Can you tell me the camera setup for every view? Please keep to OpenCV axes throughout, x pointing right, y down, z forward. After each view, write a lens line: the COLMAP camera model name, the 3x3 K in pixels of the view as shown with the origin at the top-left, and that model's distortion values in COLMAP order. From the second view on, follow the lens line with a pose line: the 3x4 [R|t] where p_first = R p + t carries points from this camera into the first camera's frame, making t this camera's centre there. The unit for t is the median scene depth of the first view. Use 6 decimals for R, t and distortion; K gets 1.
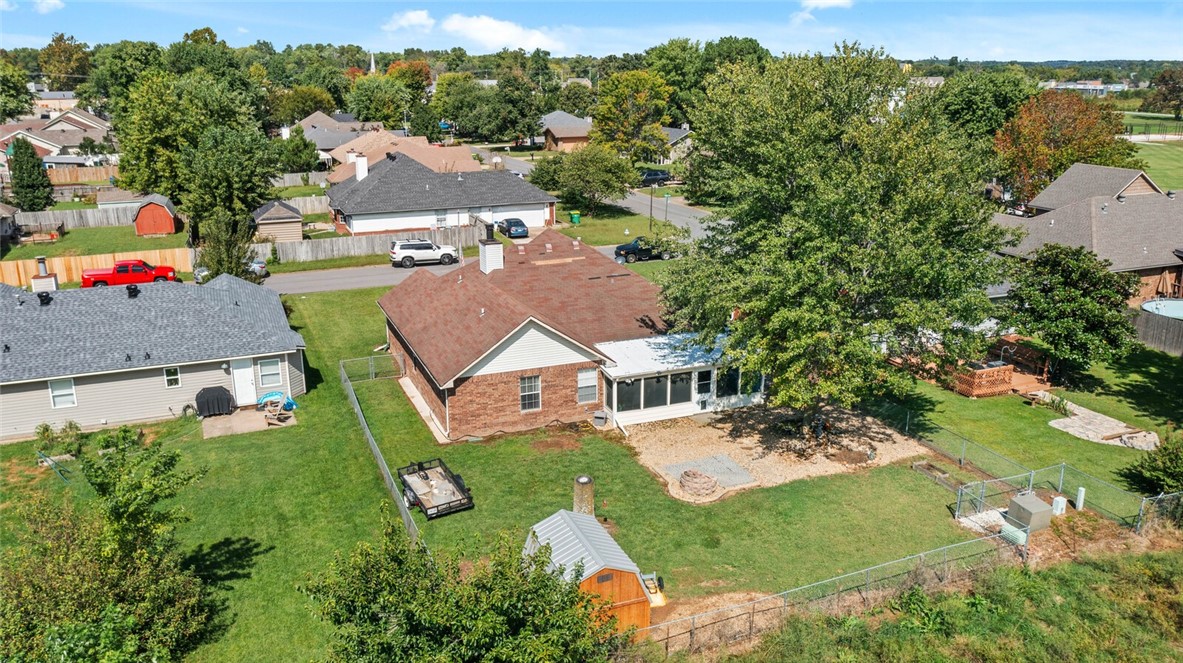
lens RADIAL K [[940.5, 0, 591.5], [0, 940.5, 331.5], [0, 0, 1]] dist [-0.007809, -0.007469]
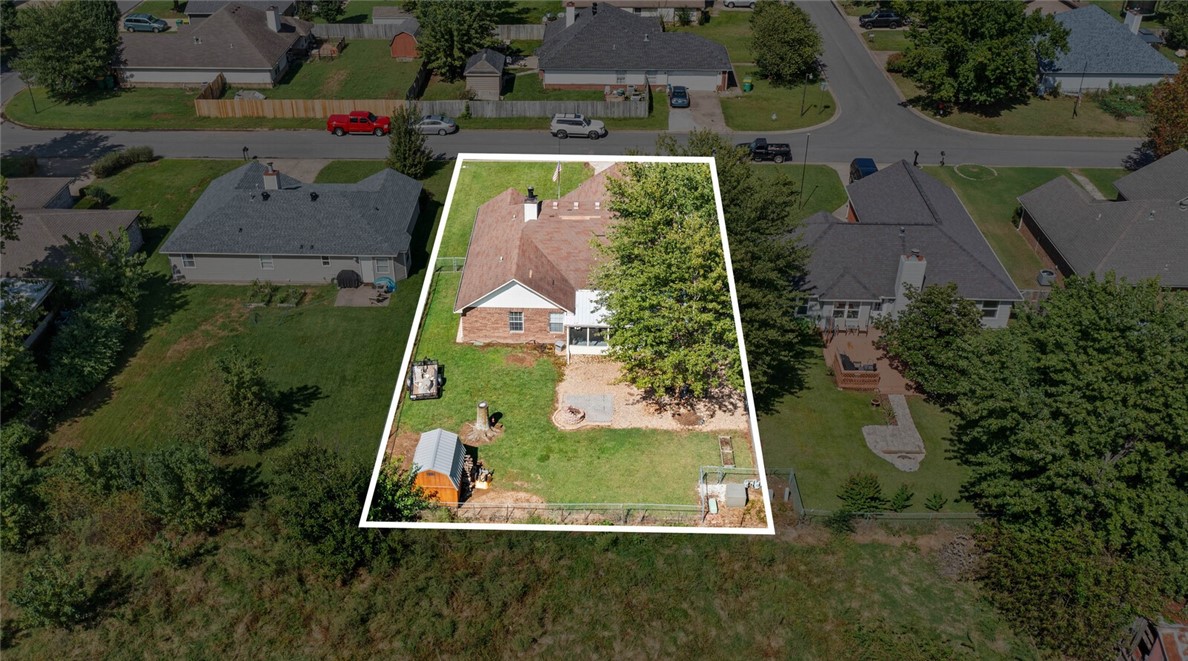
lens RADIAL K [[1024.5, 0, 533.3], [0, 1024.5, 329.0], [0, 0, 1]] dist [0.000693, -0.000109]
pose [[0.904554, 0.224753, -0.362310, 0.552063], [-0.110006, 0.944032, 0.310970, -0.433272], [0.411924, -0.241433, 0.878652, -0.444085]]
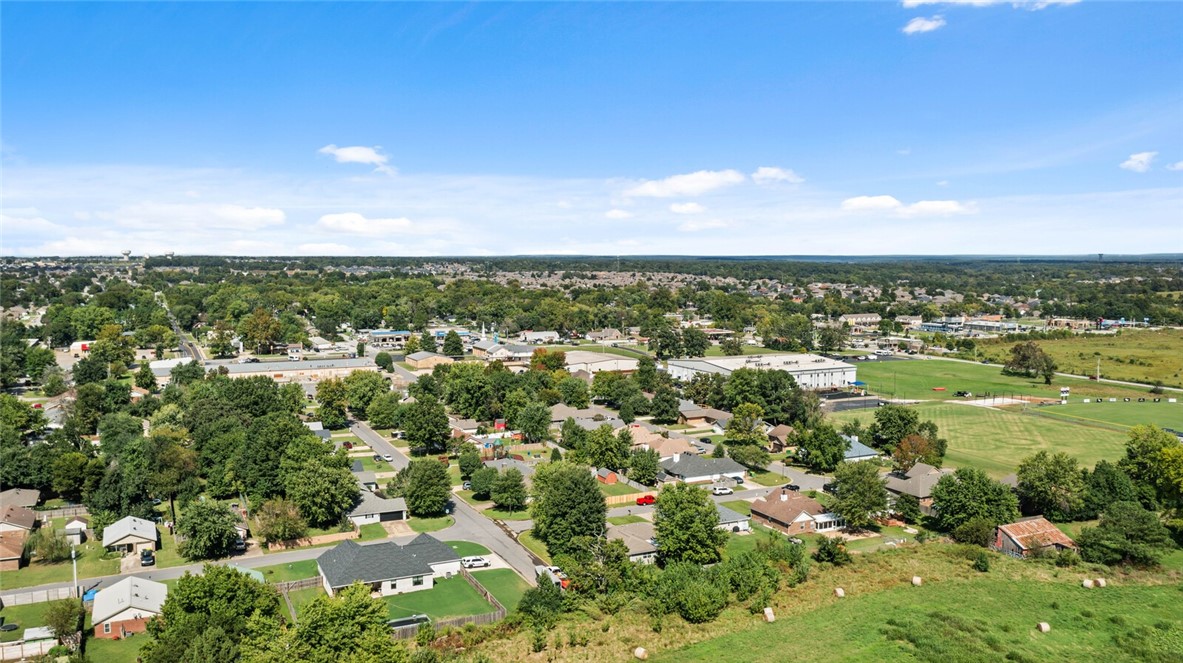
lens RADIAL K [[940.5, 0, 591.5], [0, 940.5, 331.5], [0, 0, 1]] dist [-0.007809, -0.007469]
pose [[0.998606, -0.004130, 0.052620, -1.433042], [0.014596, 0.979666, -0.200105, 0.035740], [-0.050724, 0.200594, 0.978360, -4.028220]]
